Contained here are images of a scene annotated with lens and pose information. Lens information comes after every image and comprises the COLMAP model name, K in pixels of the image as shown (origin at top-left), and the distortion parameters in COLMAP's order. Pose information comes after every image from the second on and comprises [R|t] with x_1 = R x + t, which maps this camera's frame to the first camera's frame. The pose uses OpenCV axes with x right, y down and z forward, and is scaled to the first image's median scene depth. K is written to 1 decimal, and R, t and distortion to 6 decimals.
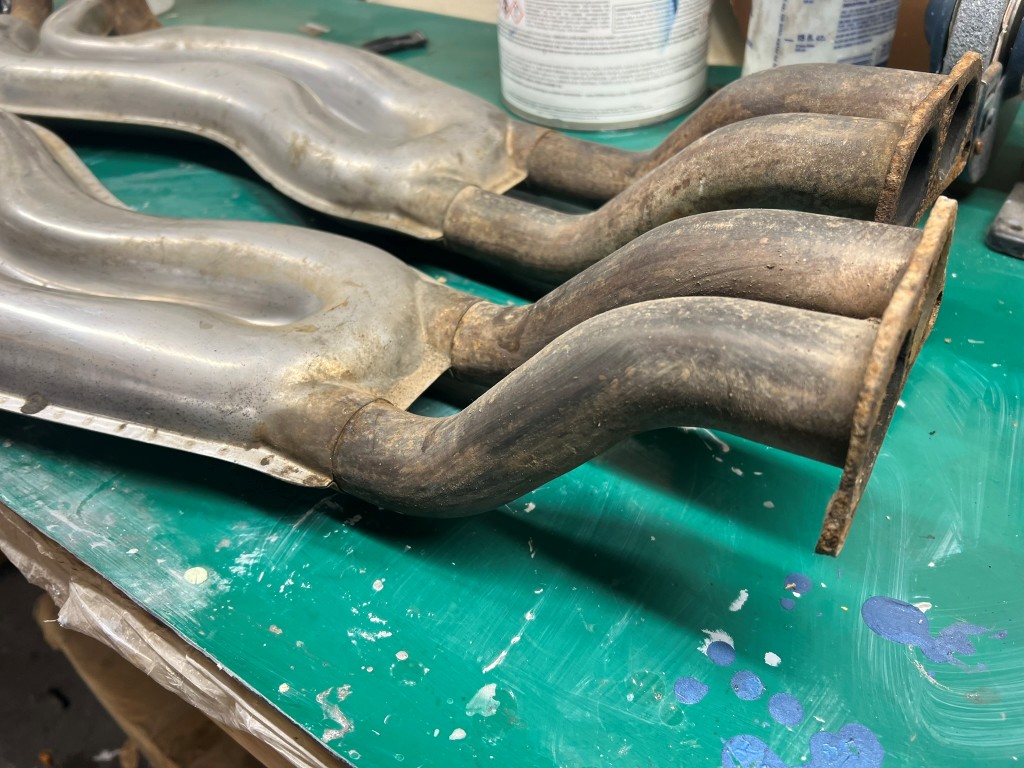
lens RADIAL K [[784.4, 0, 508.1], [0, 784.4, 394.8], [0, 0, 1]] dist [0.033716, -0.047254]
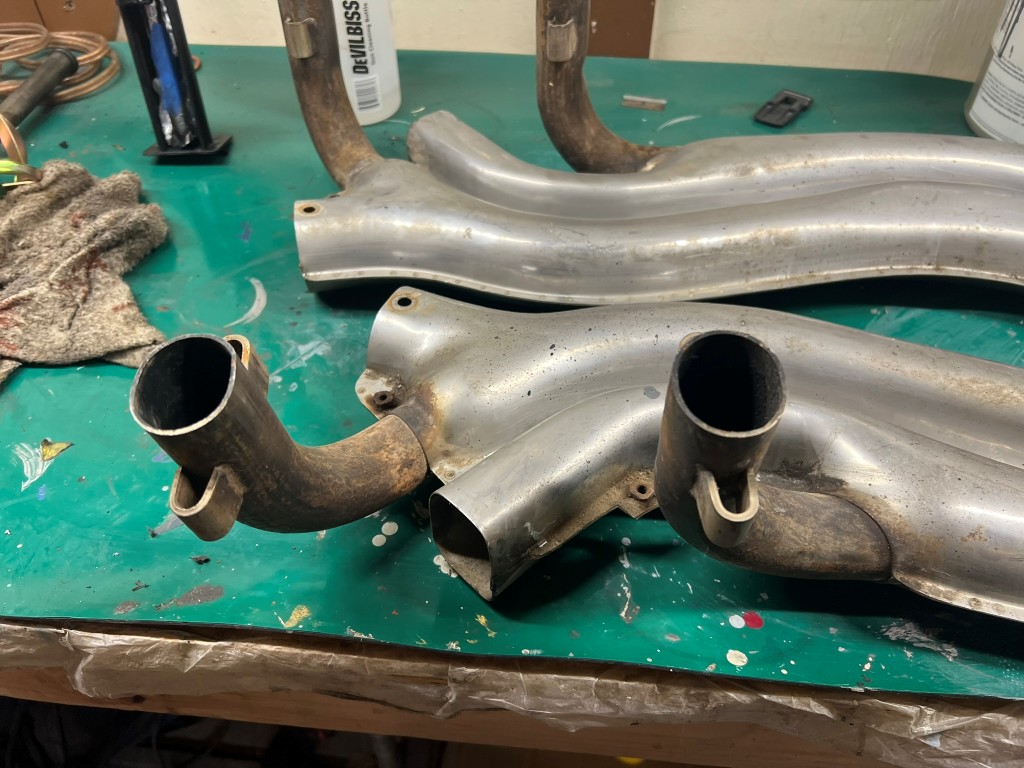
lens RADIAL K [[784.4, 0, 512.5], [0, 784.4, 386.6], [0, 0, 1]] dist [0.033716, -0.047254]
pose [[0.866062, -0.309638, 0.392505, -1.581368], [0.290978, 0.950628, 0.107884, -0.597732], [-0.406531, 0.020776, 0.913401, 0.546871]]
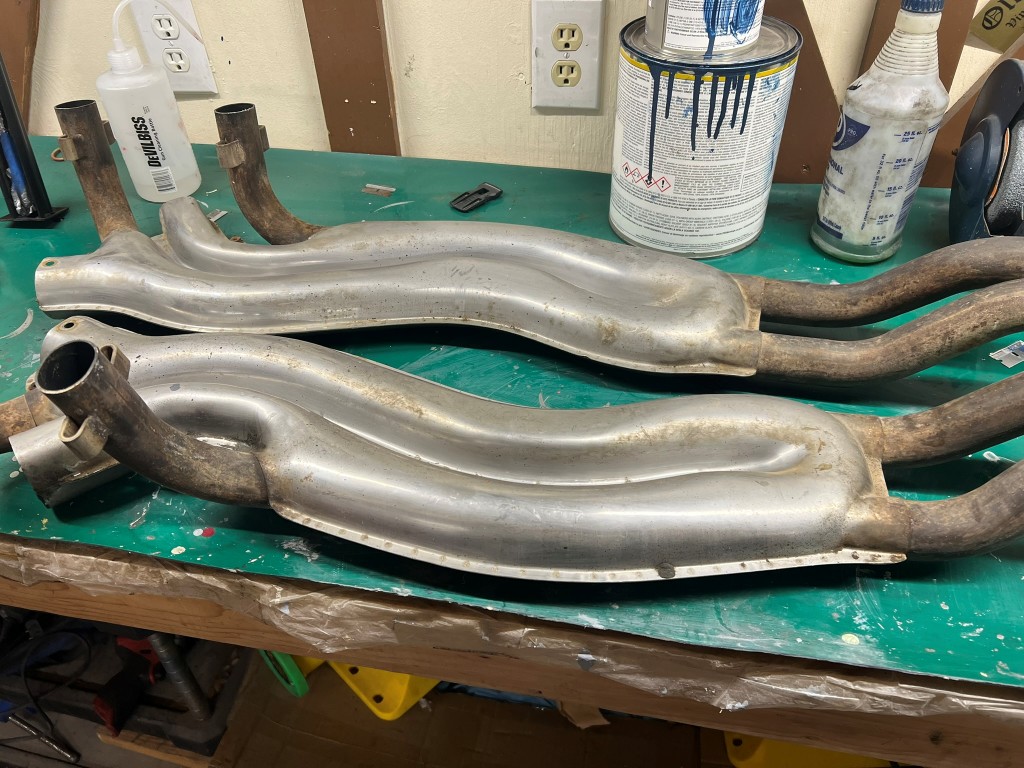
lens RADIAL K [[784.4, 0, 502.8], [0, 784.4, 387.1], [0, 0, 1]] dist [0.033716, -0.047254]
pose [[0.915282, -0.242914, 0.321328, -1.012357], [0.249042, 0.968230, 0.022574, -0.335088], [-0.316603, 0.059362, 0.946699, -0.217924]]
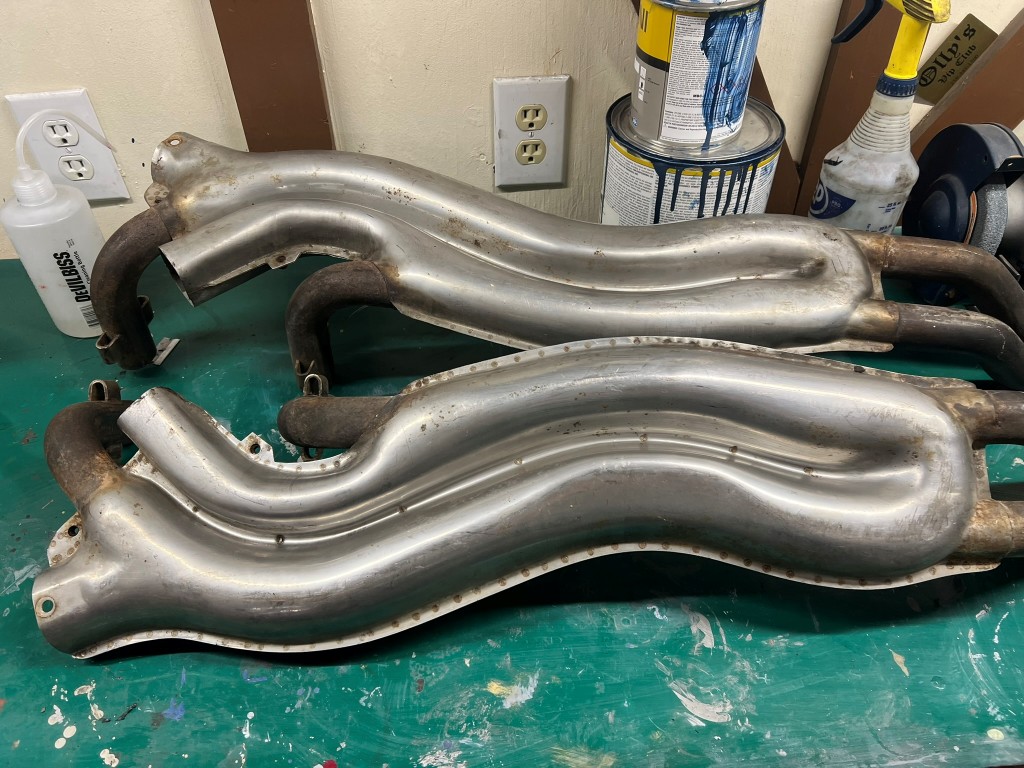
lens RADIAL K [[784.4, 0, 518.5], [0, 784.4, 382.8], [0, 0, 1]] dist [0.033716, -0.047254]
pose [[0.774670, -0.389364, 0.498278, -1.249137], [0.380898, 0.916288, 0.123826, -0.766970], [-0.504780, 0.093869, 0.858129, -0.009550]]
